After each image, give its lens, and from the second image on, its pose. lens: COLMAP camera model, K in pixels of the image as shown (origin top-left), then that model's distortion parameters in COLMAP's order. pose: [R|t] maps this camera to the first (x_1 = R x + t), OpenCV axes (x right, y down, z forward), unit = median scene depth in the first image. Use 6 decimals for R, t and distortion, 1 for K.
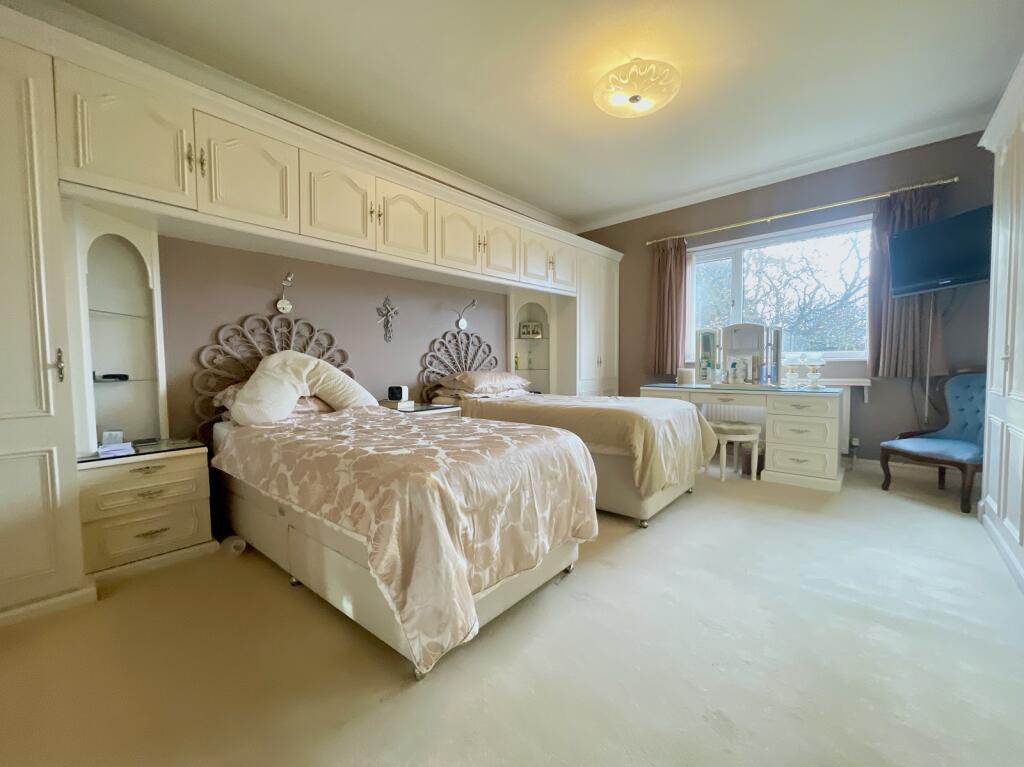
lens RADIAL K [[411.3, 0, 505.2], [0, 411.3, 382.8], [0, 0, 1]] dist [-0.002828, -0.000307]
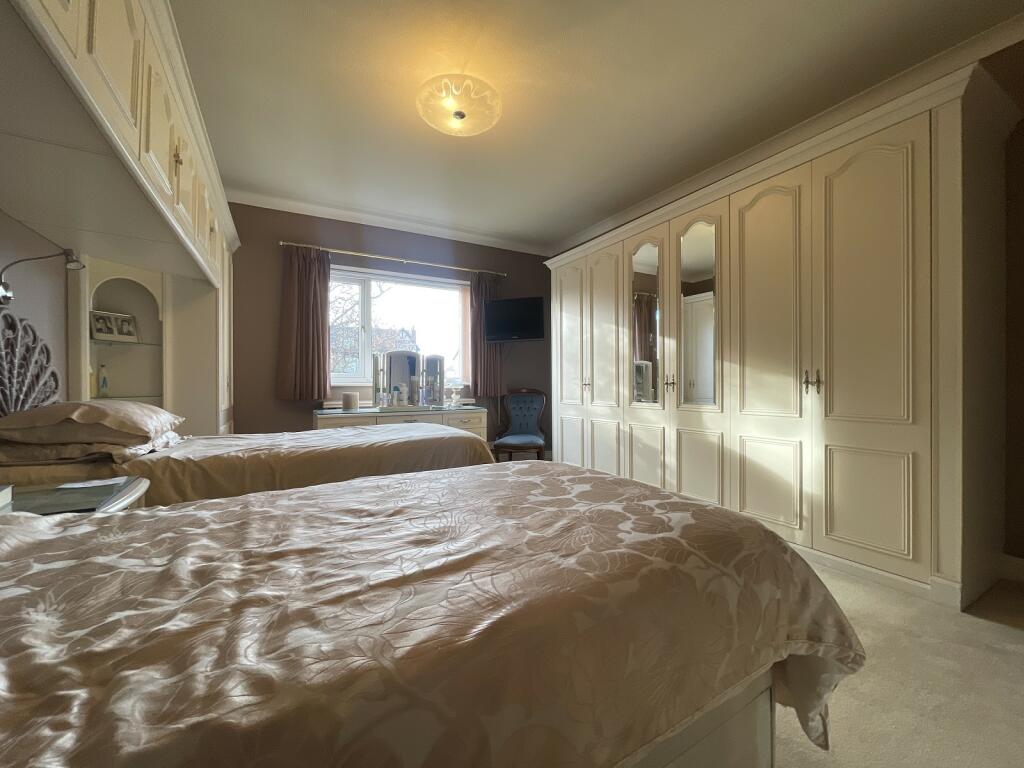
lens RADIAL K [[411.3, 0, 504.6], [0, 411.3, 386.1], [0, 0, 1]] dist [-0.002828, -0.000307]
pose [[0.335594, 0.005062, 0.941993, -0.339635], [0.038594, 0.999072, -0.019119, -0.017421], [-0.941216, 0.042772, 0.335088, 0.364040]]
